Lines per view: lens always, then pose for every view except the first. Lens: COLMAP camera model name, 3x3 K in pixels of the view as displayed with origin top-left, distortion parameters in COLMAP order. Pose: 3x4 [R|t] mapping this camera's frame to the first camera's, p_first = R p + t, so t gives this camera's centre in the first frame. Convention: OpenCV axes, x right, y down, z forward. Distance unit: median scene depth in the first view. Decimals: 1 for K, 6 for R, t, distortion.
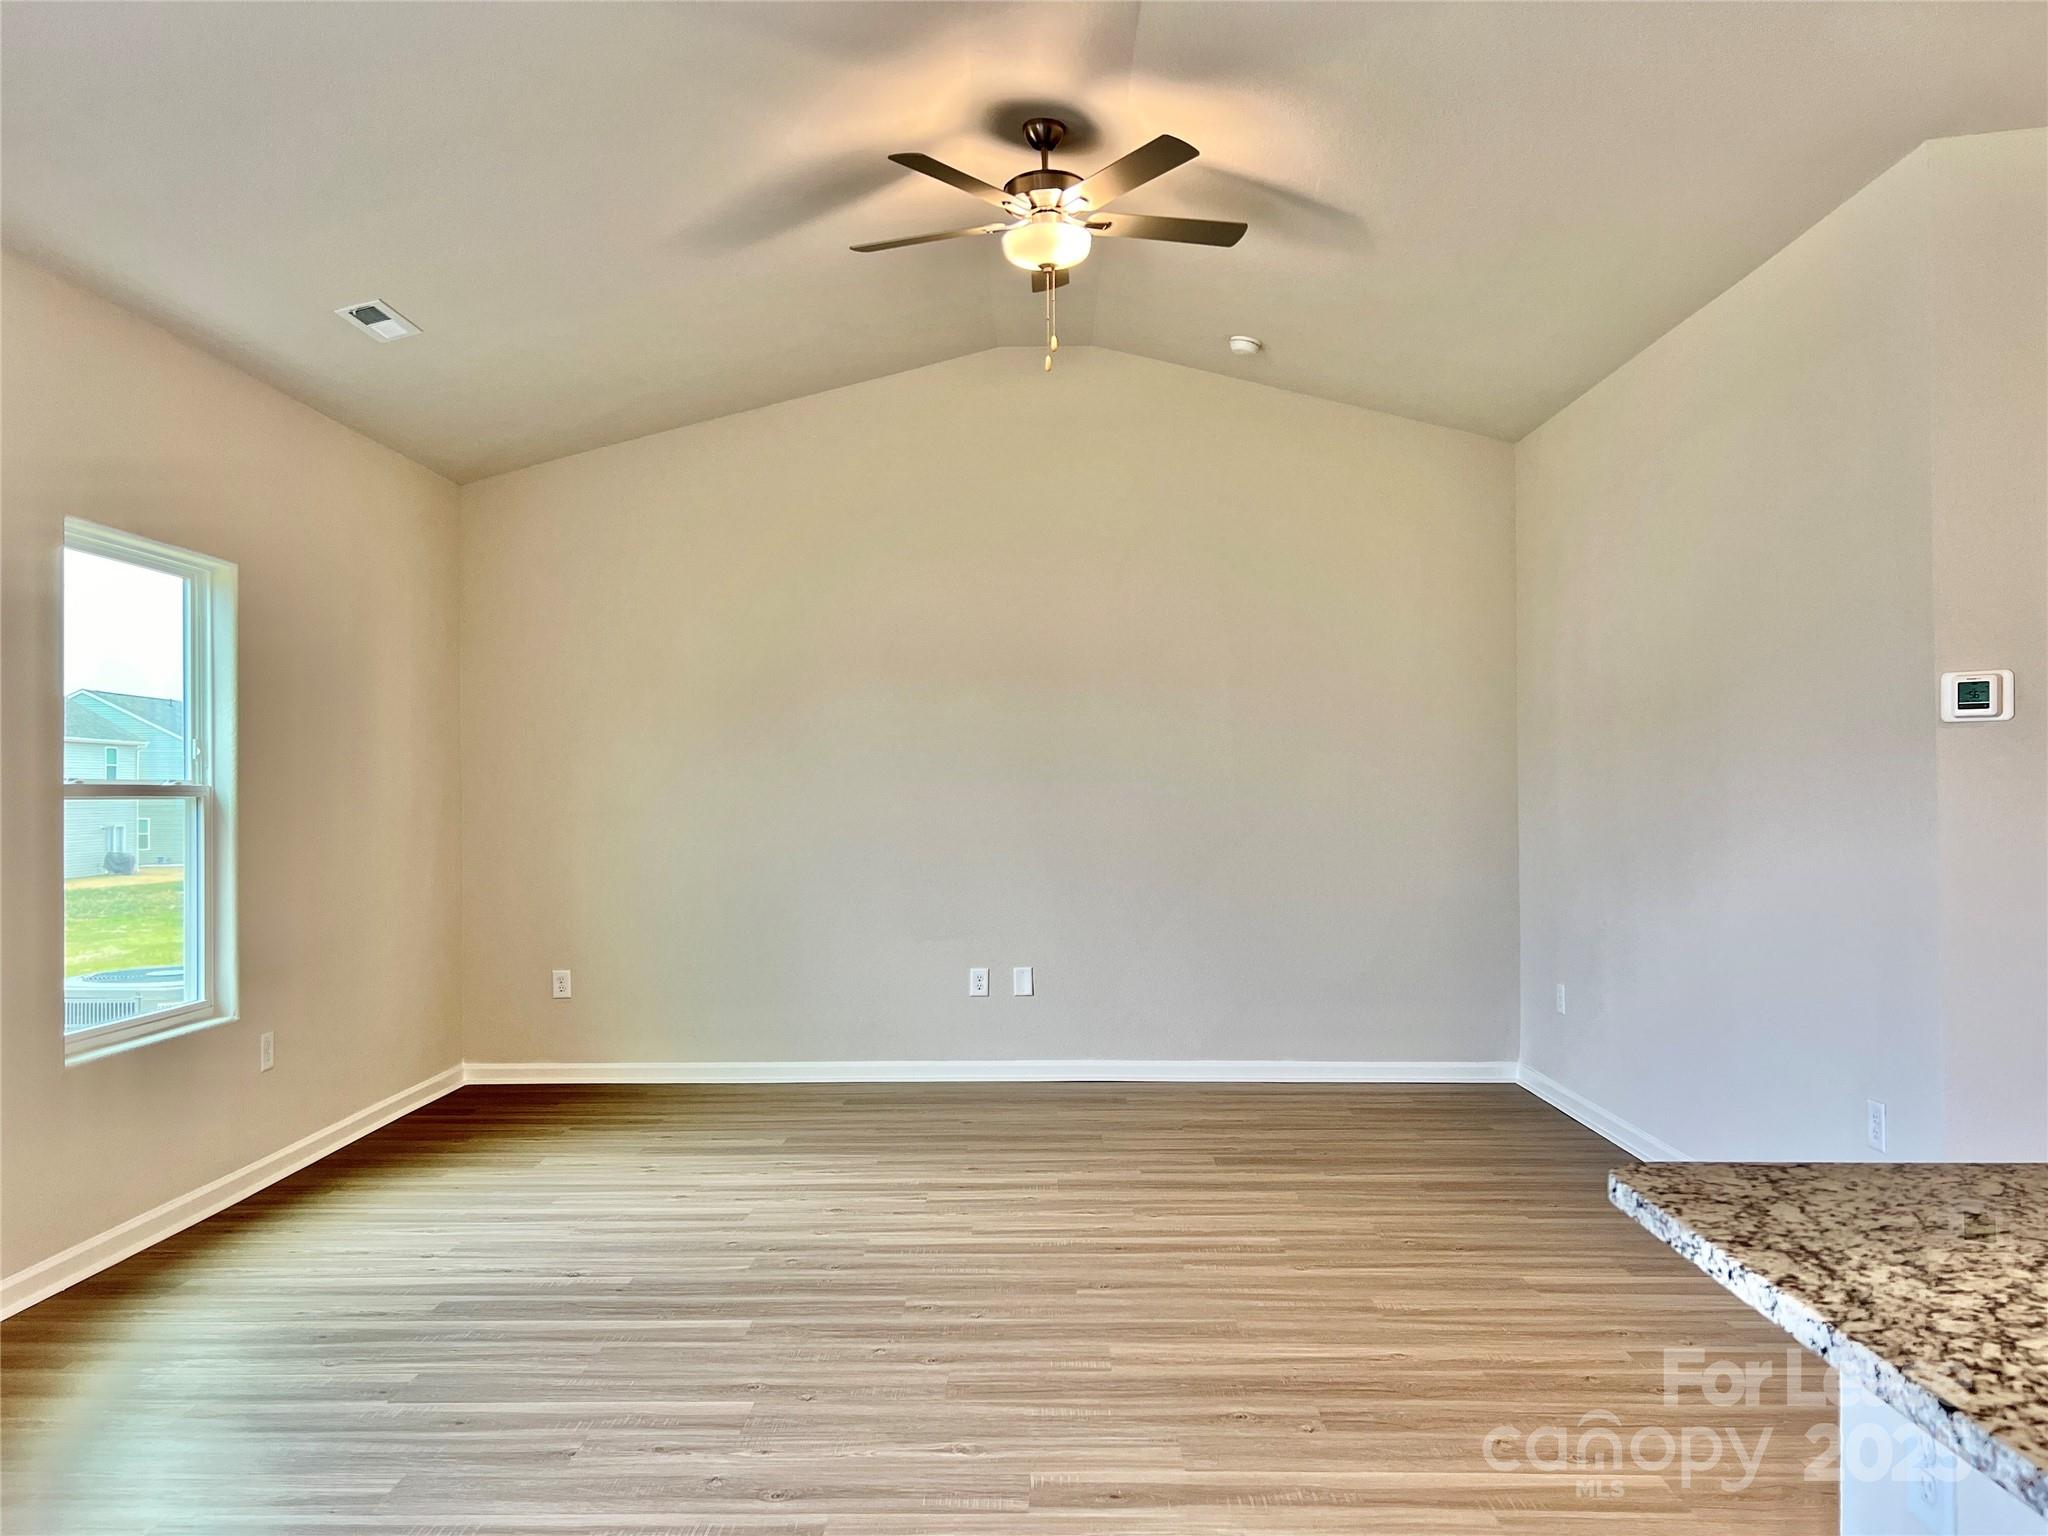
lens RADIAL K [[1540.7, 0, 1020.4], [0, 1540.7, 778.2], [0, 0, 1]] dist [0.052885, -0.053256]
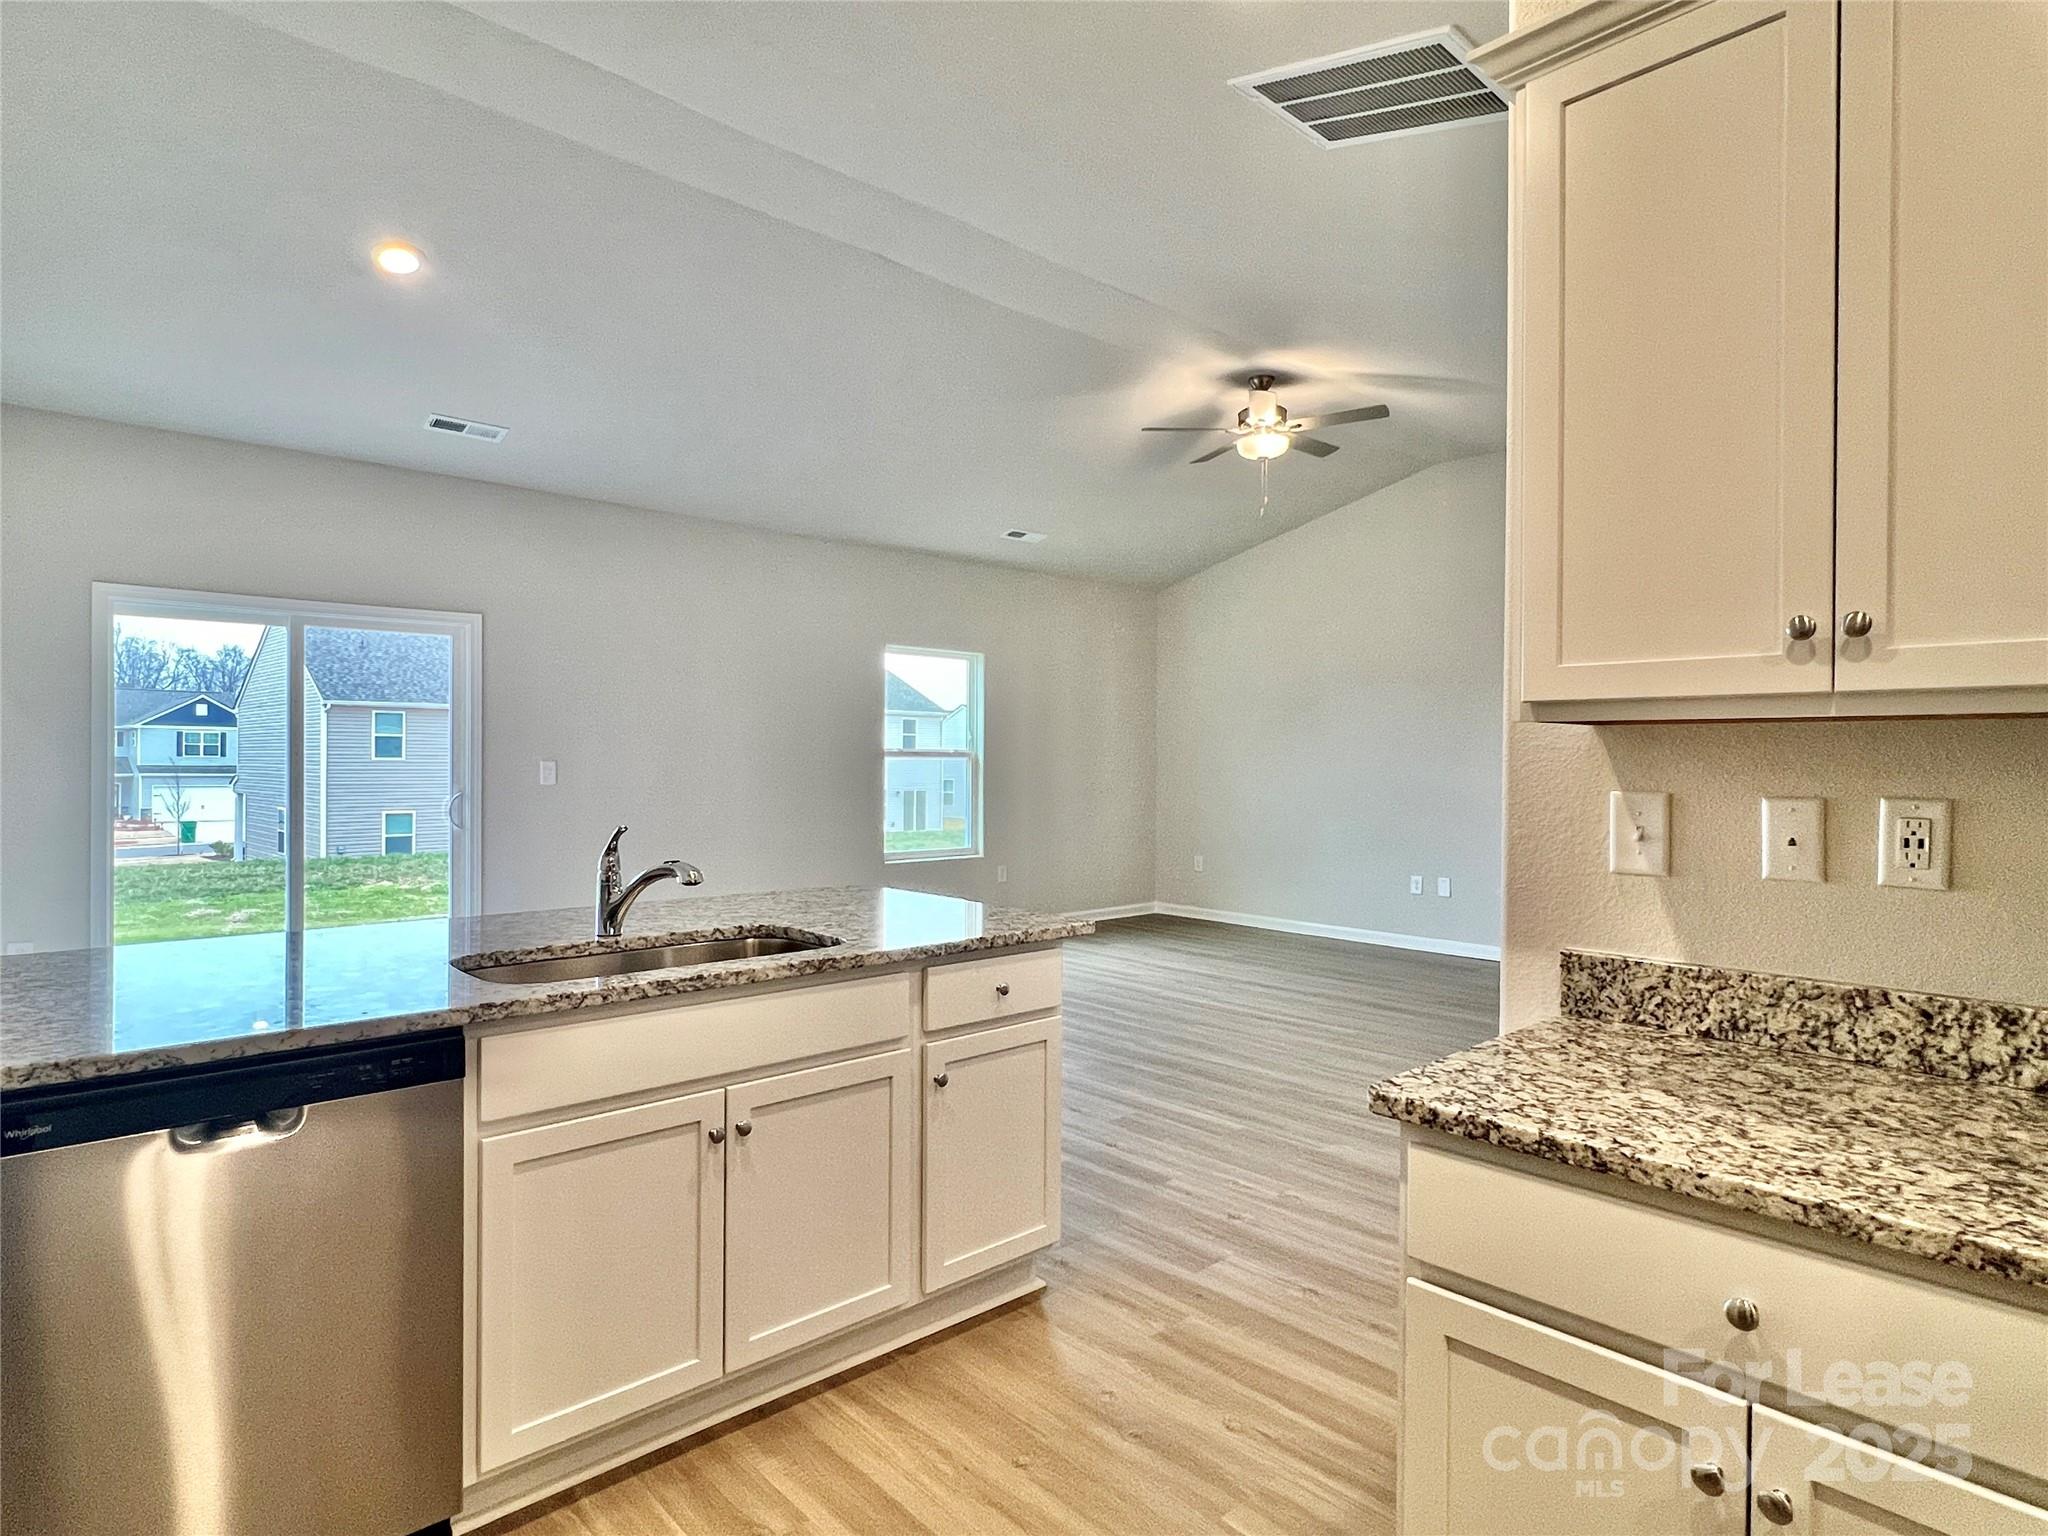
lens RADIAL K [[1115.2, 0, 1012.7], [0, 1115.2, 762.1], [0, 0, 1]] dist [0.002352, -0.001096]
pose [[0.687584, 0.012271, -0.726001, 0.876706], [-0.004893, 0.999913, 0.012267, -0.001218], [0.726088, -0.004882, 0.687584, -0.083856]]
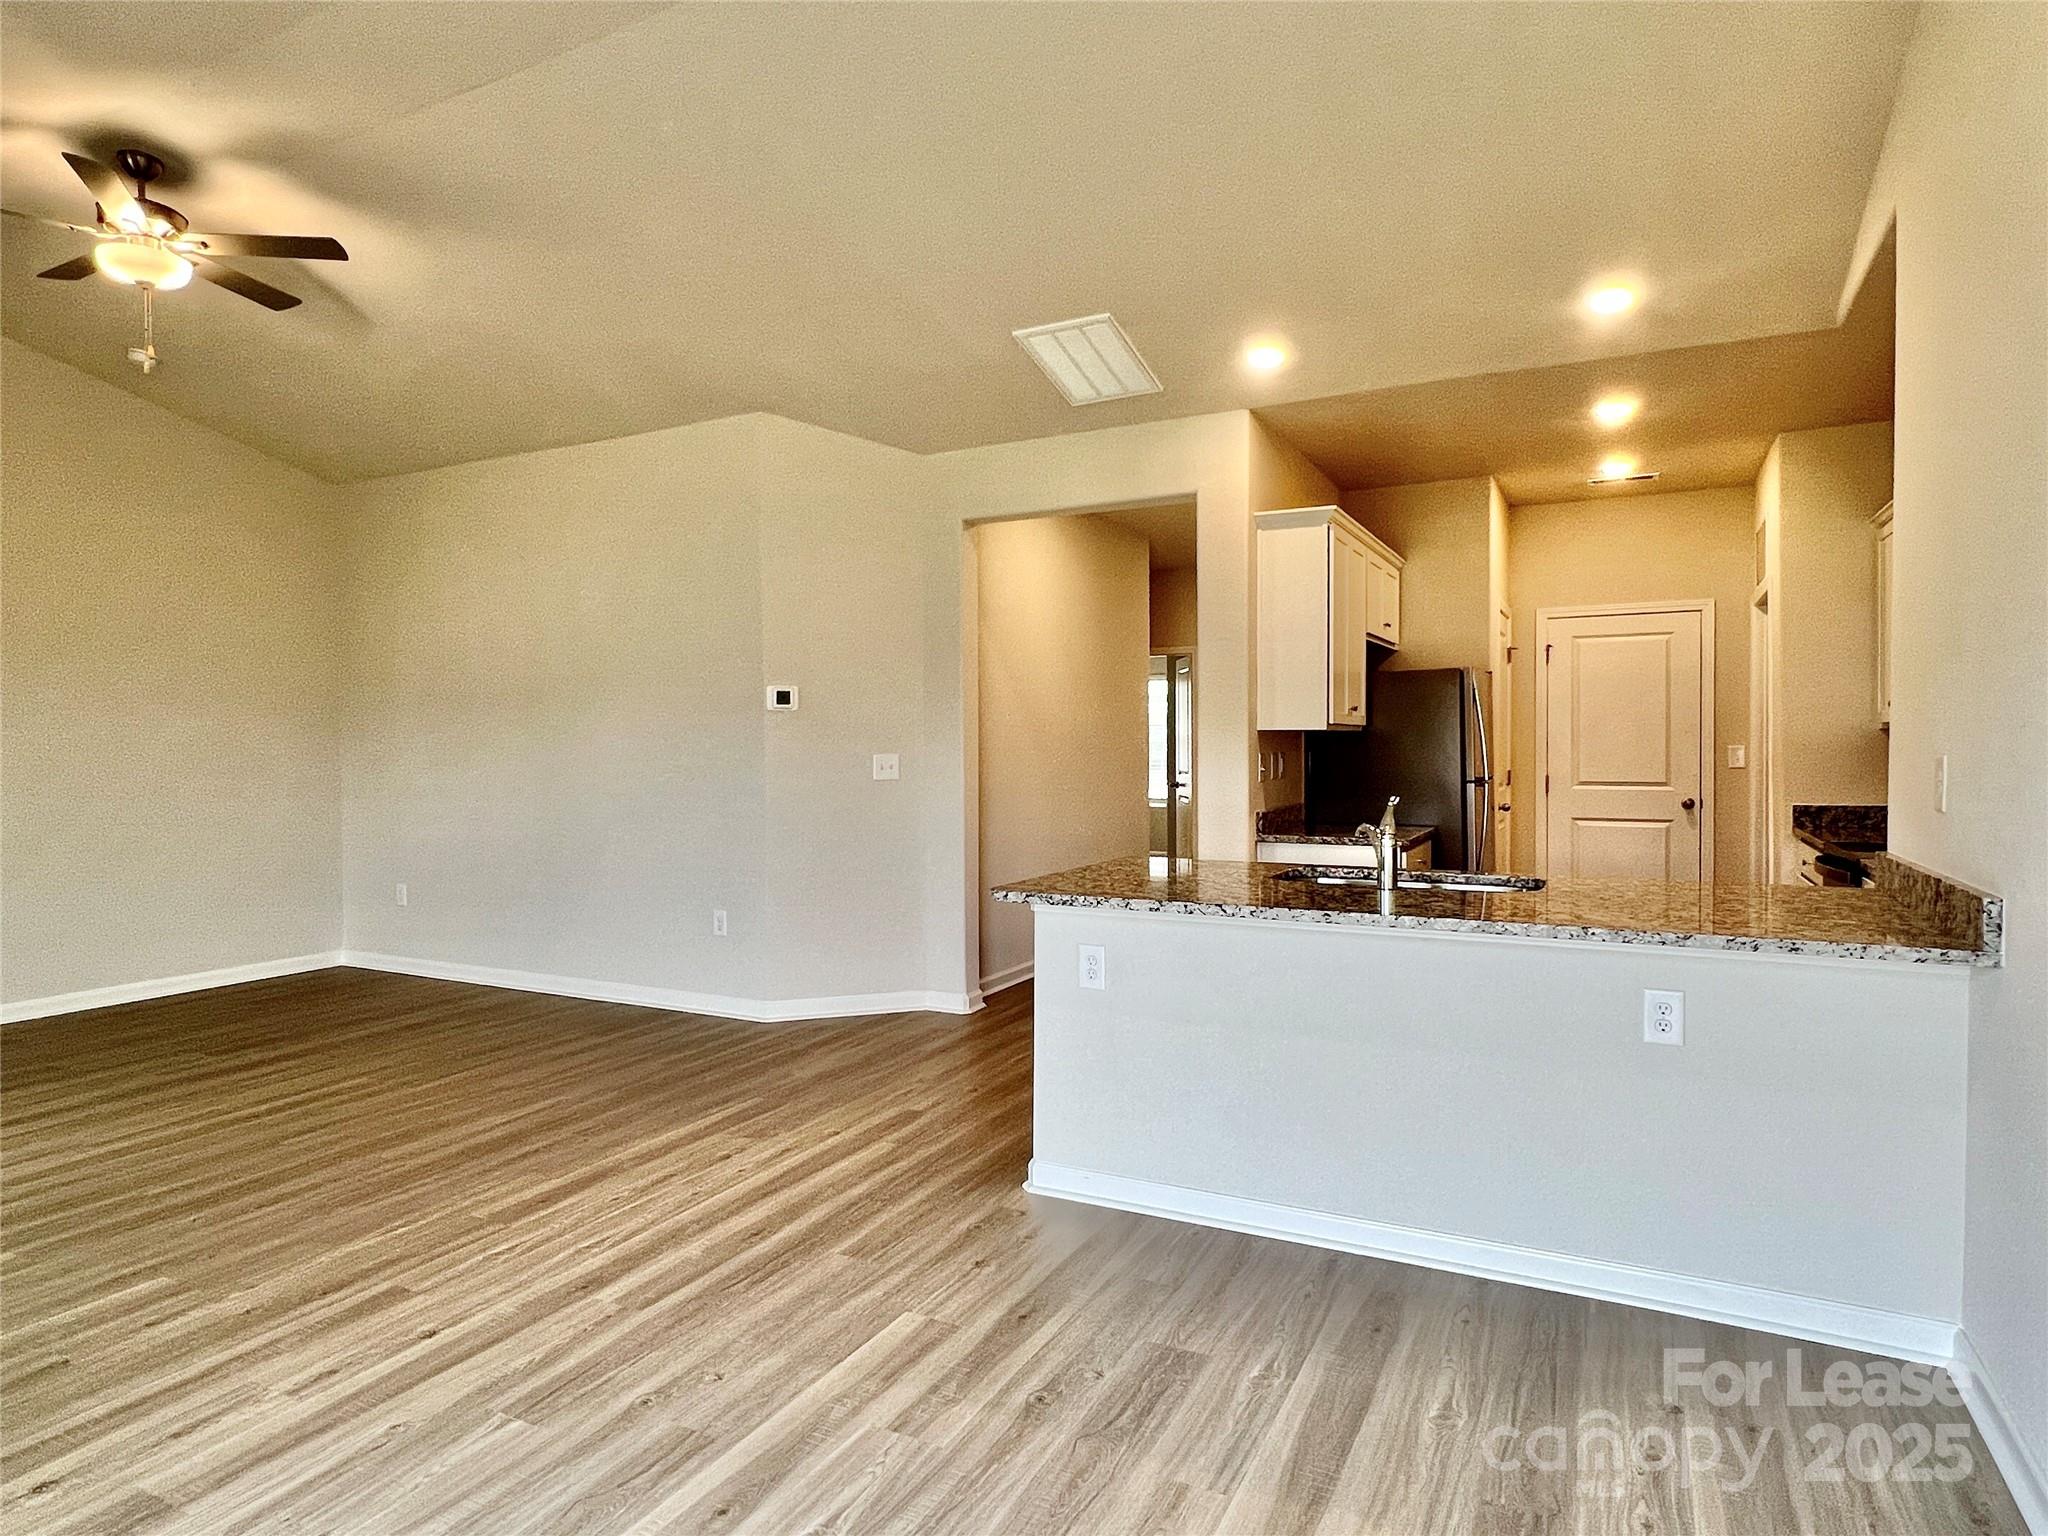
lens RADIAL K [[1168.1, 0, 1008.5], [0, 1168.1, 762.2], [0, 0, 1]] dist [-0.002351, 0.000966]
pose [[0.452759, -0.009505, 0.891582, -0.547261], [-0.003890, 0.999913, 0.012635, 0.009273], [-0.891624, -0.009189, 0.452682, 0.053306]]
